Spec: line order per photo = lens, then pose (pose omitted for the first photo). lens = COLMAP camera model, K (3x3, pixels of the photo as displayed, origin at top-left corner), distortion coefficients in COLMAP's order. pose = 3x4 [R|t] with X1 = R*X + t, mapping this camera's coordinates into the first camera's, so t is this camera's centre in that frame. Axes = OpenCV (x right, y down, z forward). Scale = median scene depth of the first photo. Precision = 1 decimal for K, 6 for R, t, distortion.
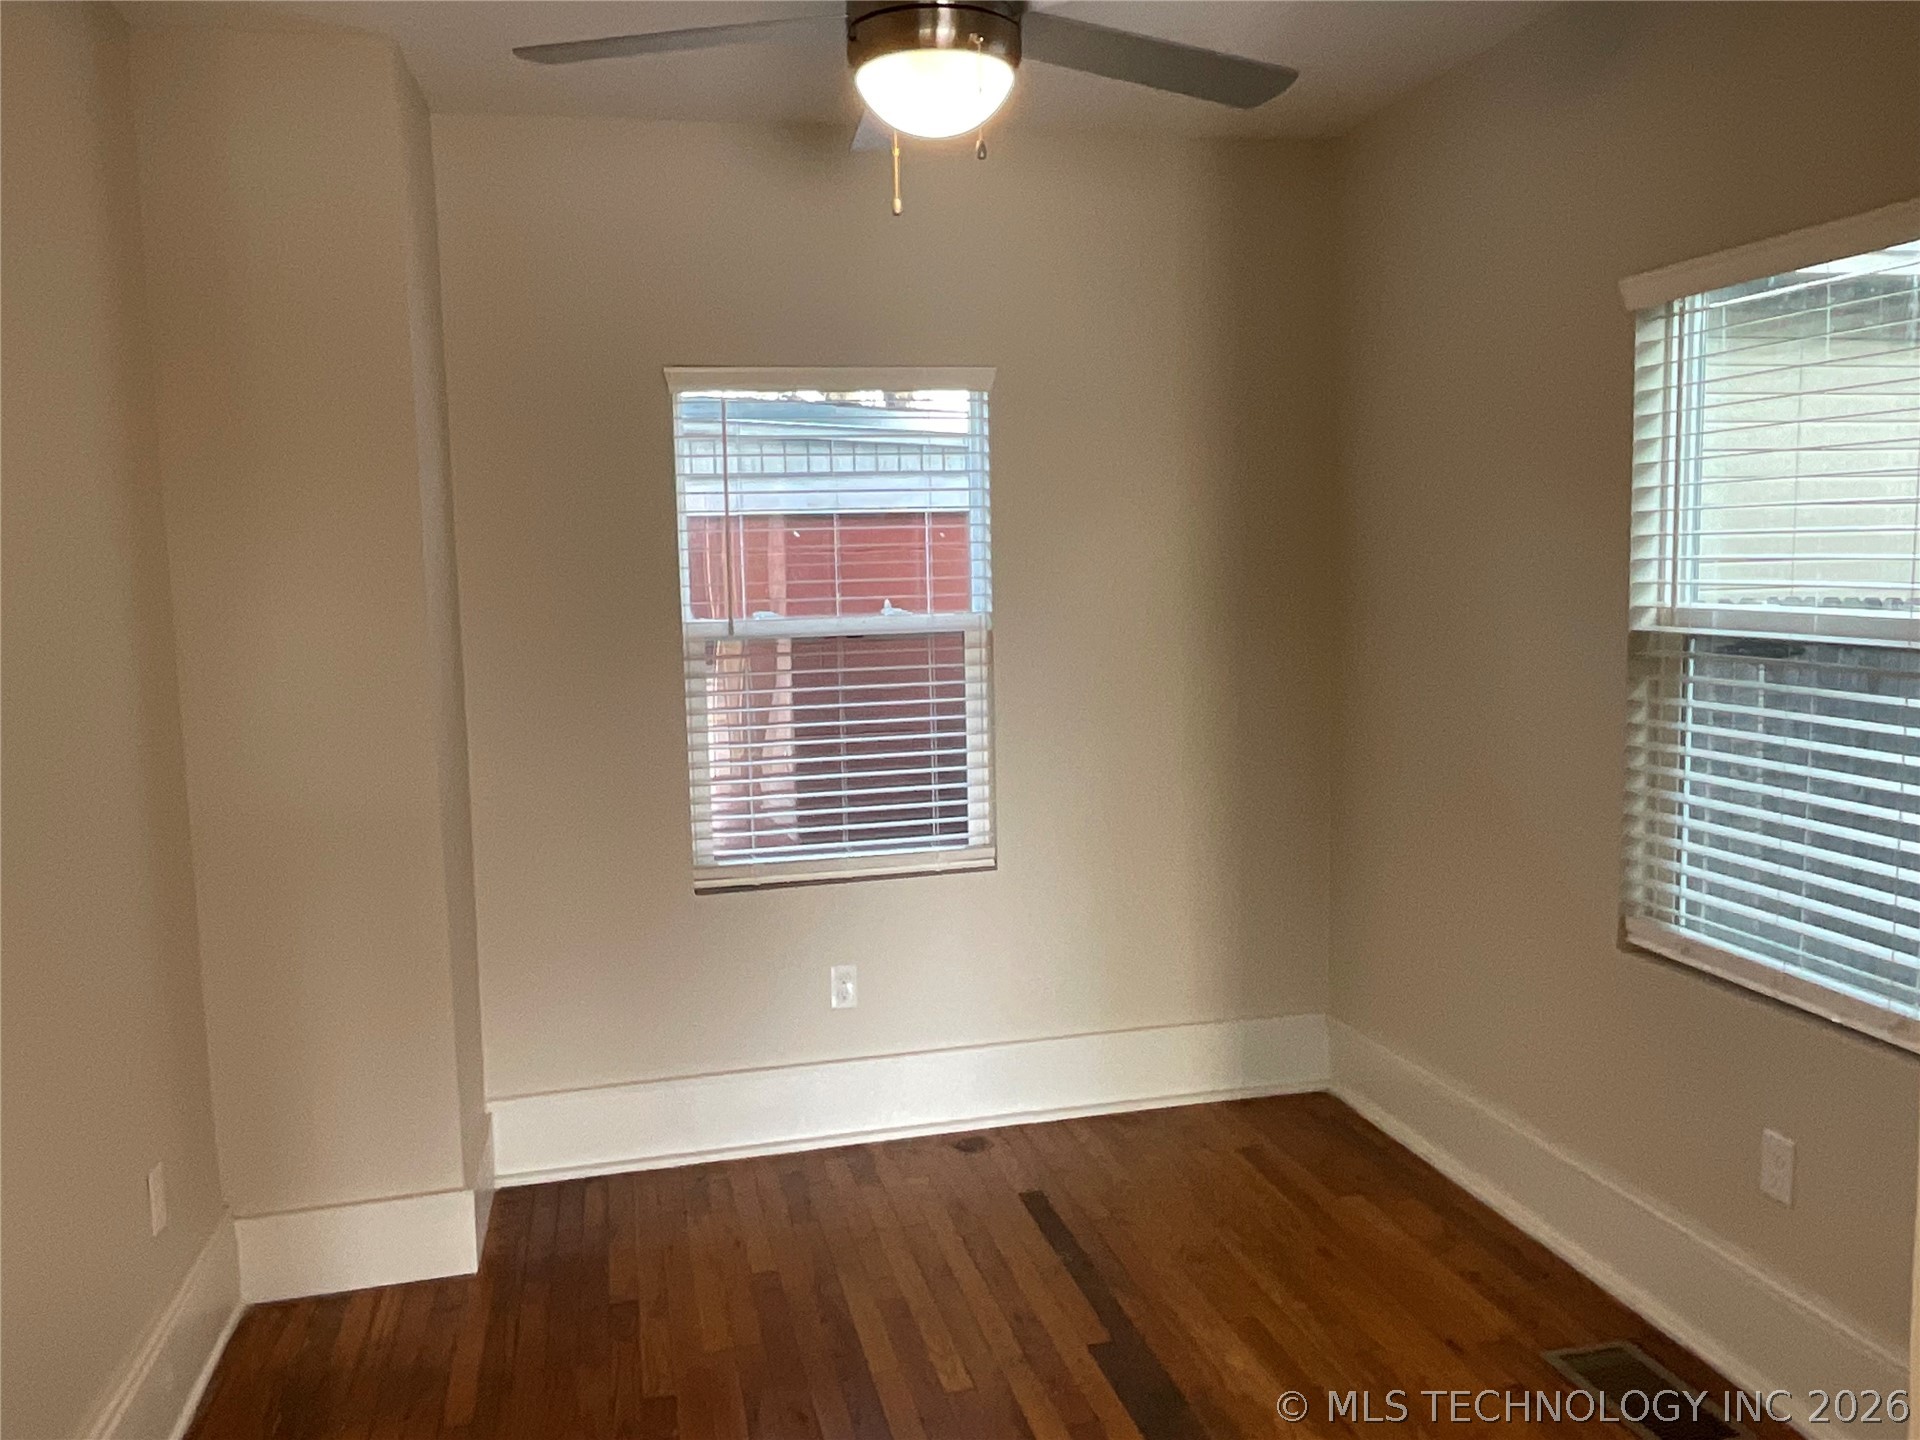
lens RADIAL K [[1478.8, 0, 944.9], [0, 1478.8, 720.6], [0, 0, 1]] dist [-0.007922, -0.021963]
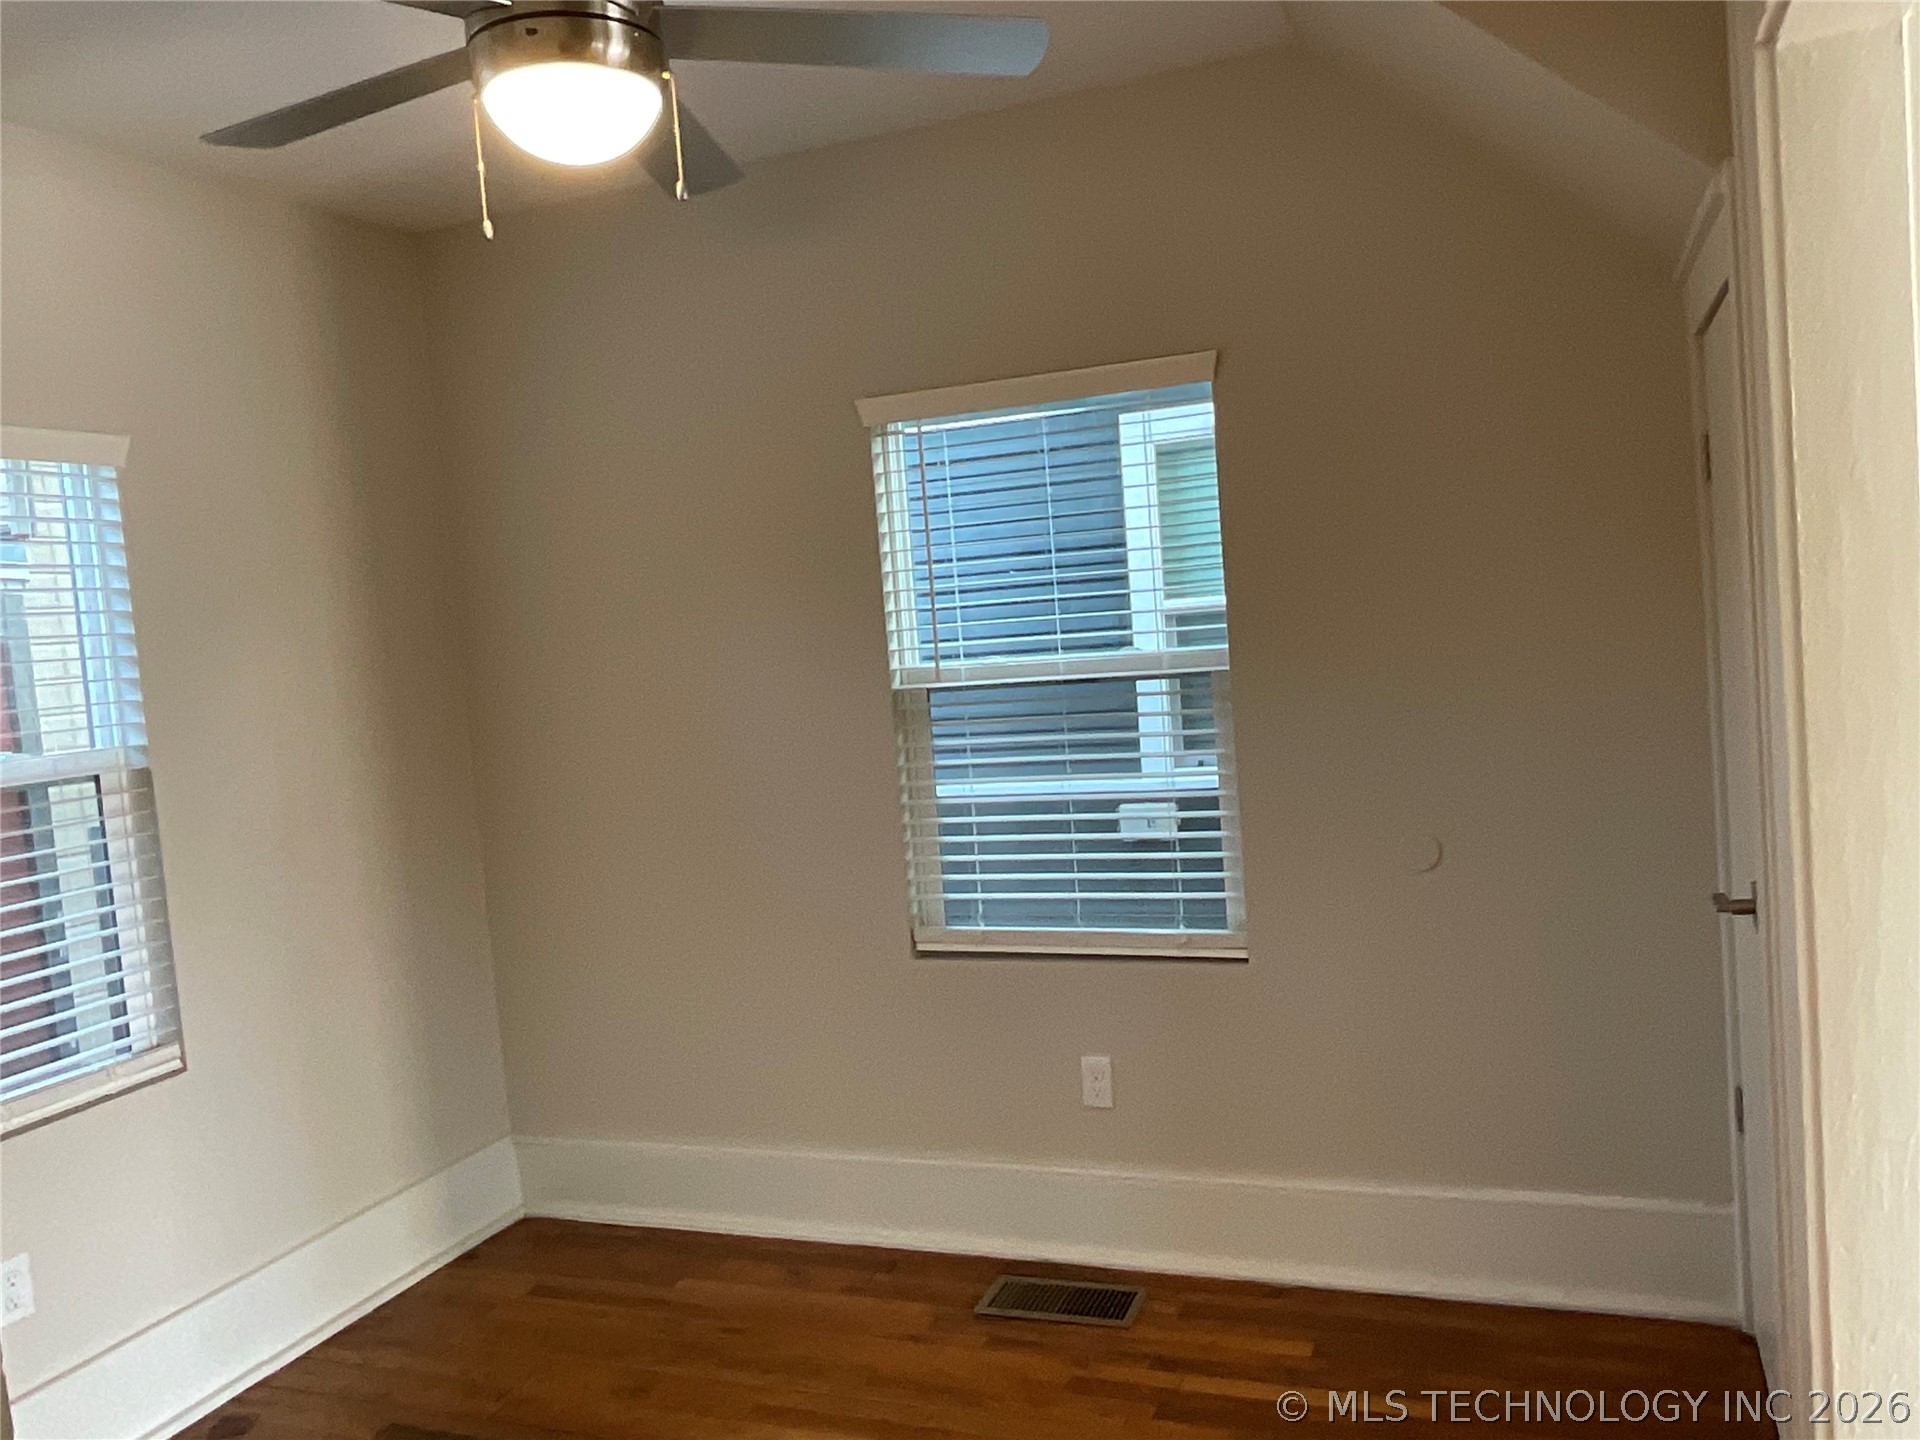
lens RADIAL K [[1478.8, 0, 944.5], [0, 1478.8, 717.9], [0, 0, 1]] dist [-0.007922, -0.021963]
pose [[0.567864, -0.072706, 0.819905, -0.486442], [0.154720, 0.987765, -0.019568, -0.008337], [-0.808451, 0.137968, 0.572165, 0.274059]]
